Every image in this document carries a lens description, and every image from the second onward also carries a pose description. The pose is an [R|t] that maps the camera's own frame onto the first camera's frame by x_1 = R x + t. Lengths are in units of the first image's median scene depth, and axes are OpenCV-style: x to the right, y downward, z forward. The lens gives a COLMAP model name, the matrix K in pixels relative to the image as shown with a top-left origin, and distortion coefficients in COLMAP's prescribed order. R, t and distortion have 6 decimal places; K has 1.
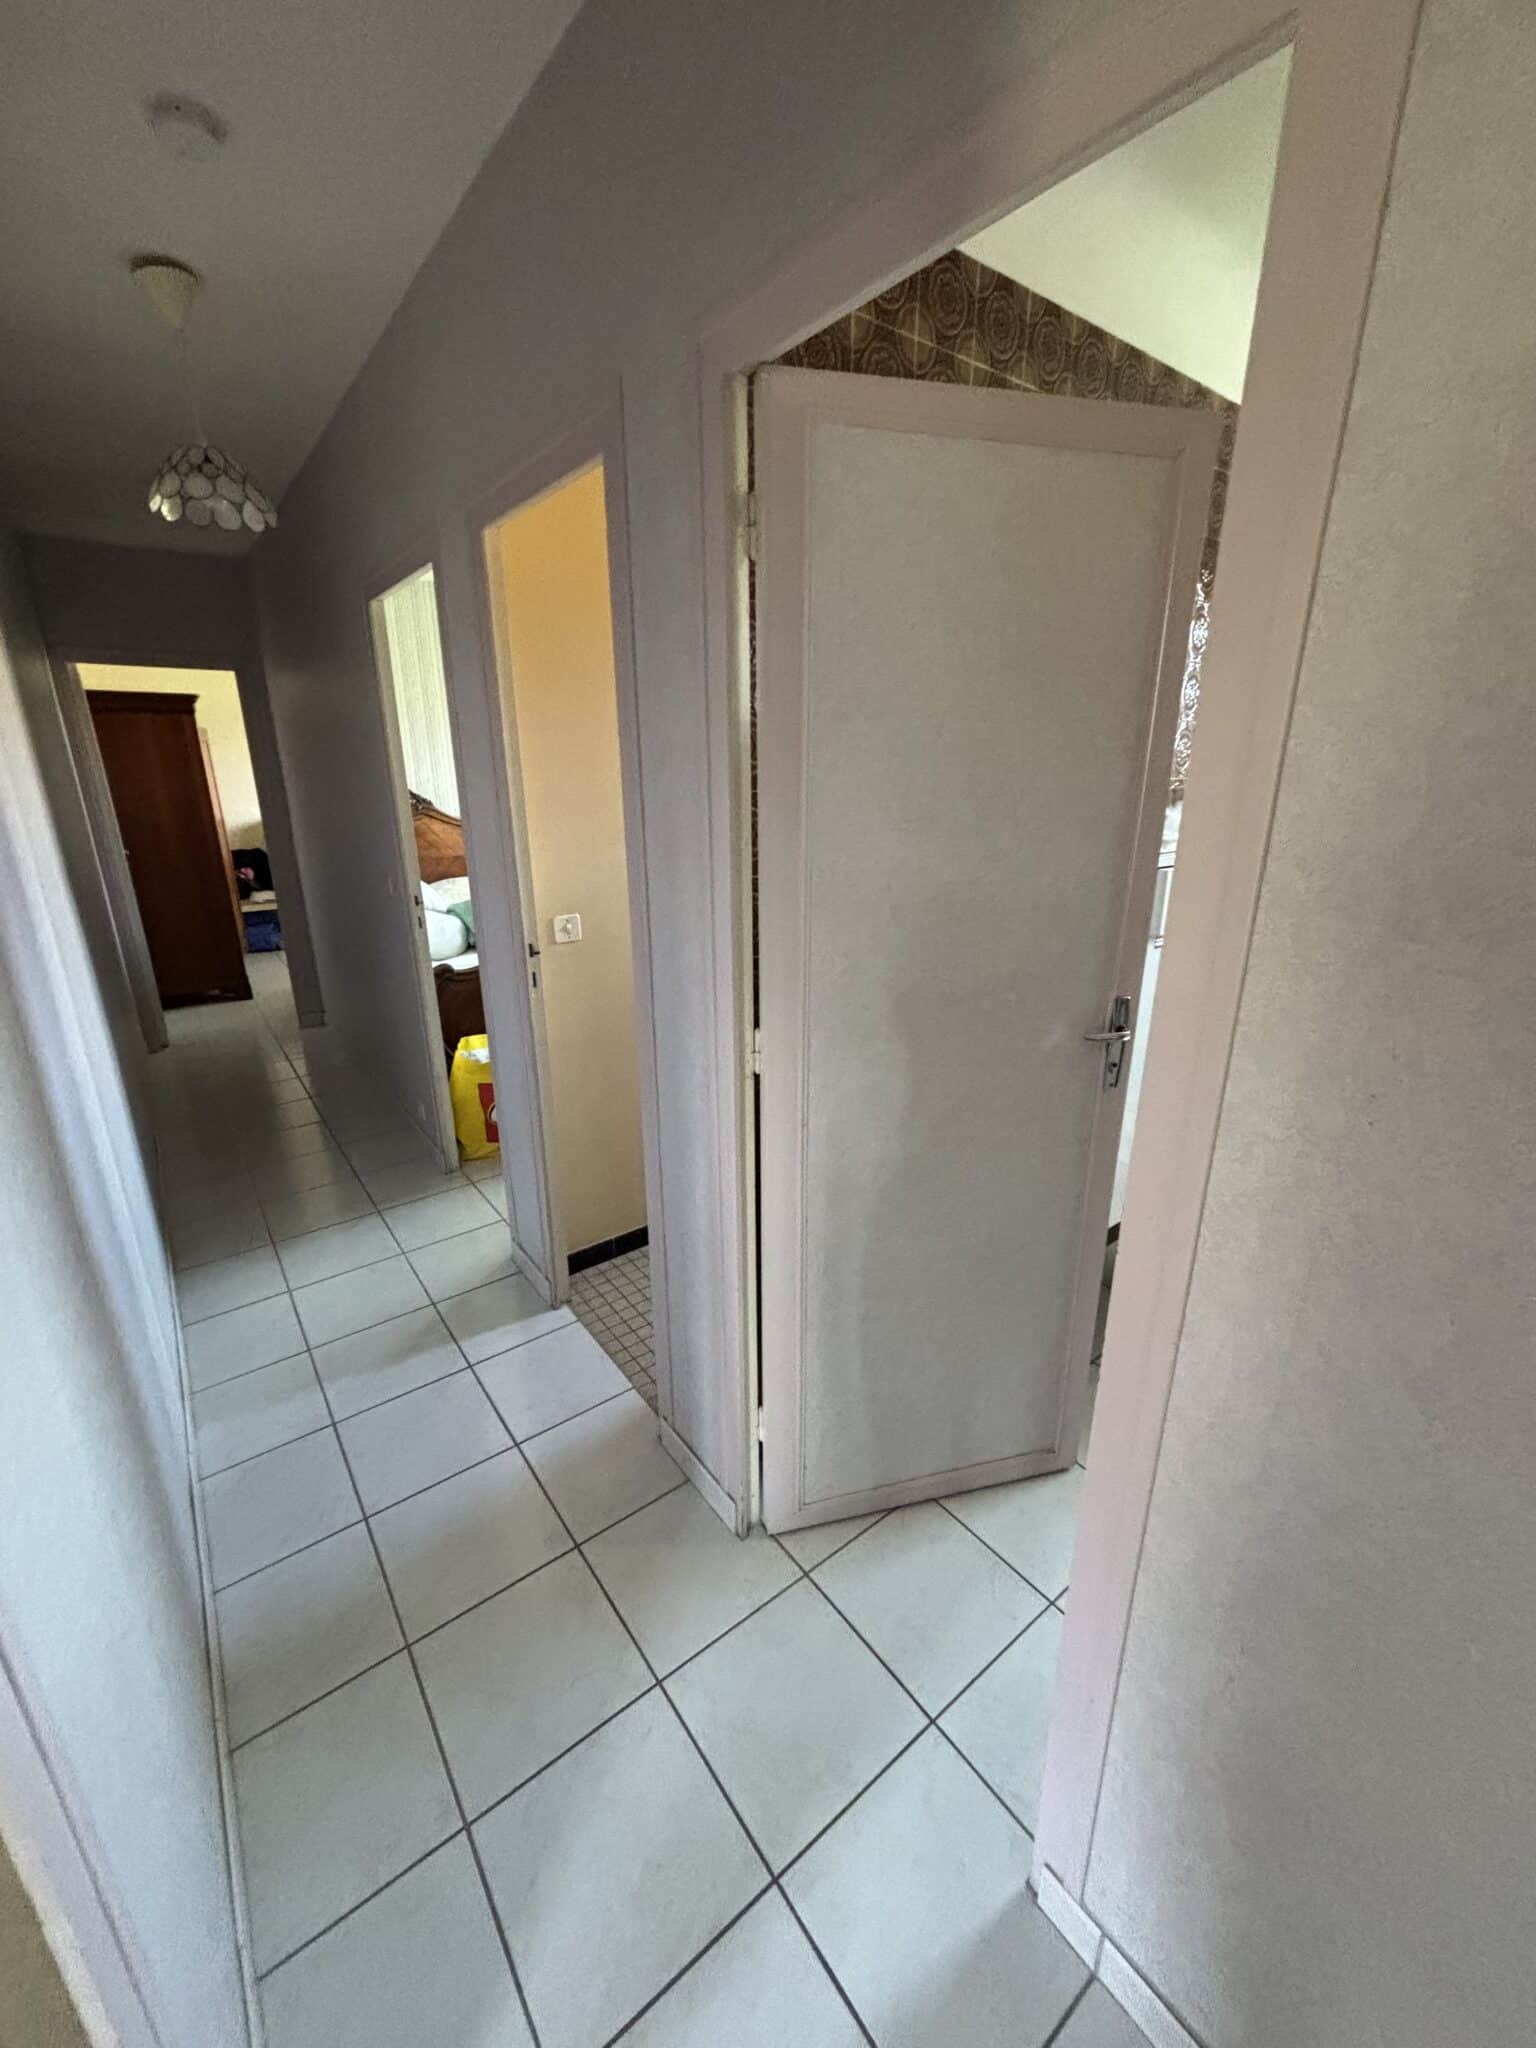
lens RADIAL K [[817.0, 0, 769.6], [0, 817.0, 1021.8], [0, 0, 1]] dist [0.014790, 0.000247]
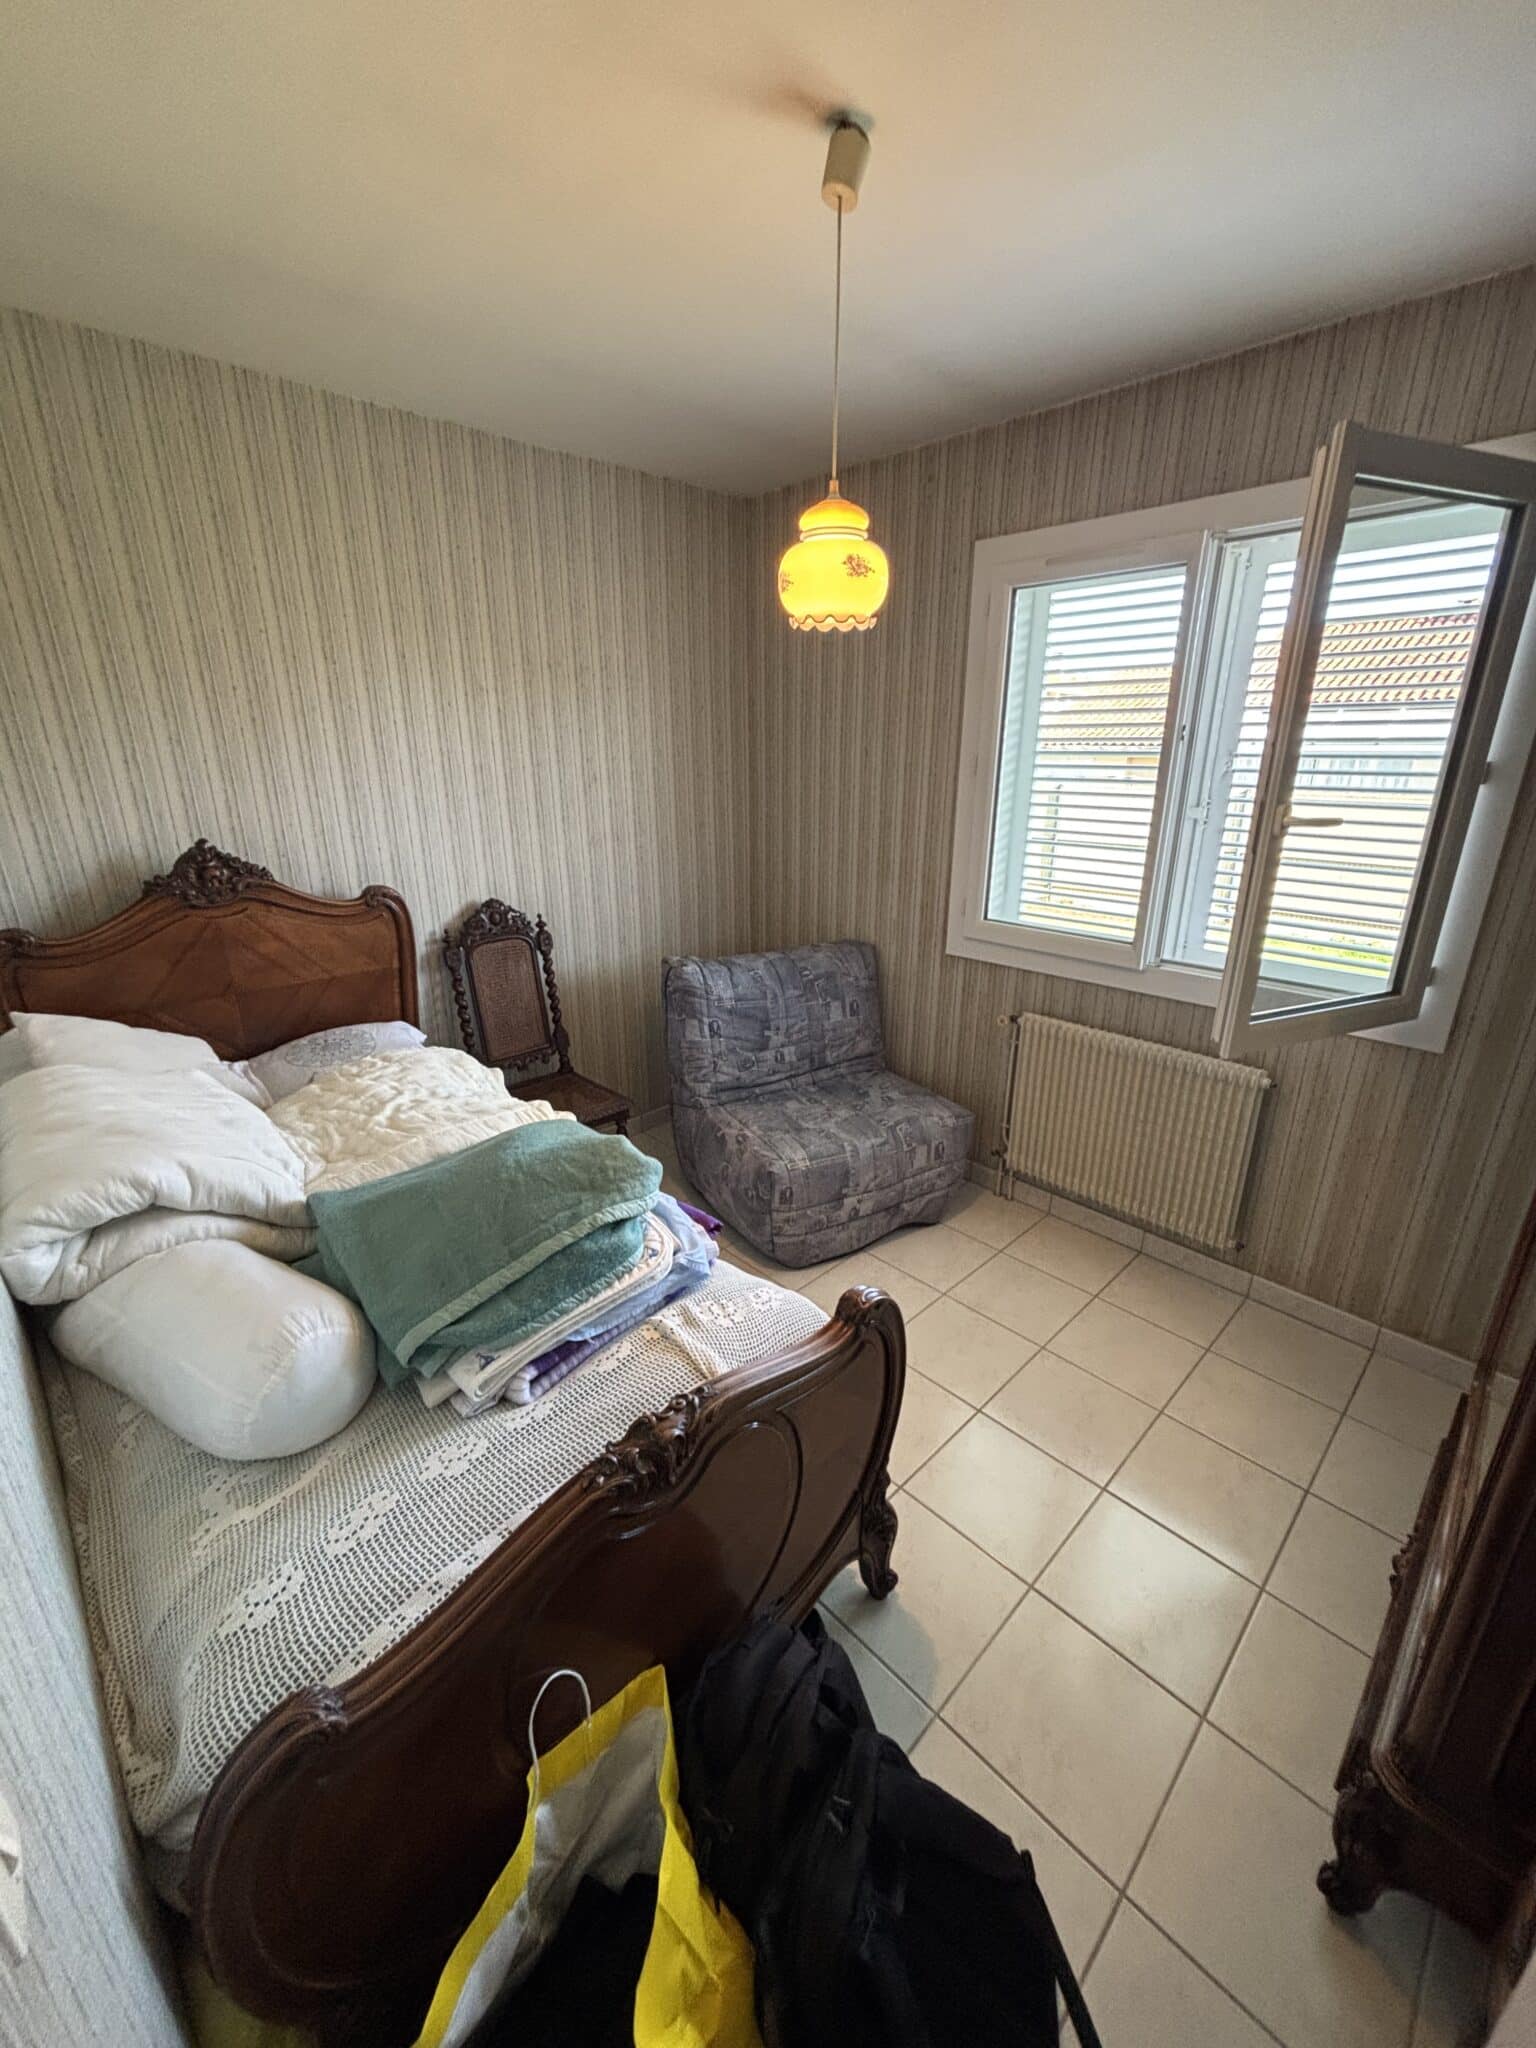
lens RADIAL K [[817.0, 0, 768.2], [0, 817.0, 1026.9], [0, 0, 1]] dist [0.014790, 0.000247]
pose [[0.992919, -0.039557, 0.112015, -0.191315], [0.037248, 0.999050, 0.022630, -0.181136], [-0.112804, -0.018297, 0.993449, 0.515148]]
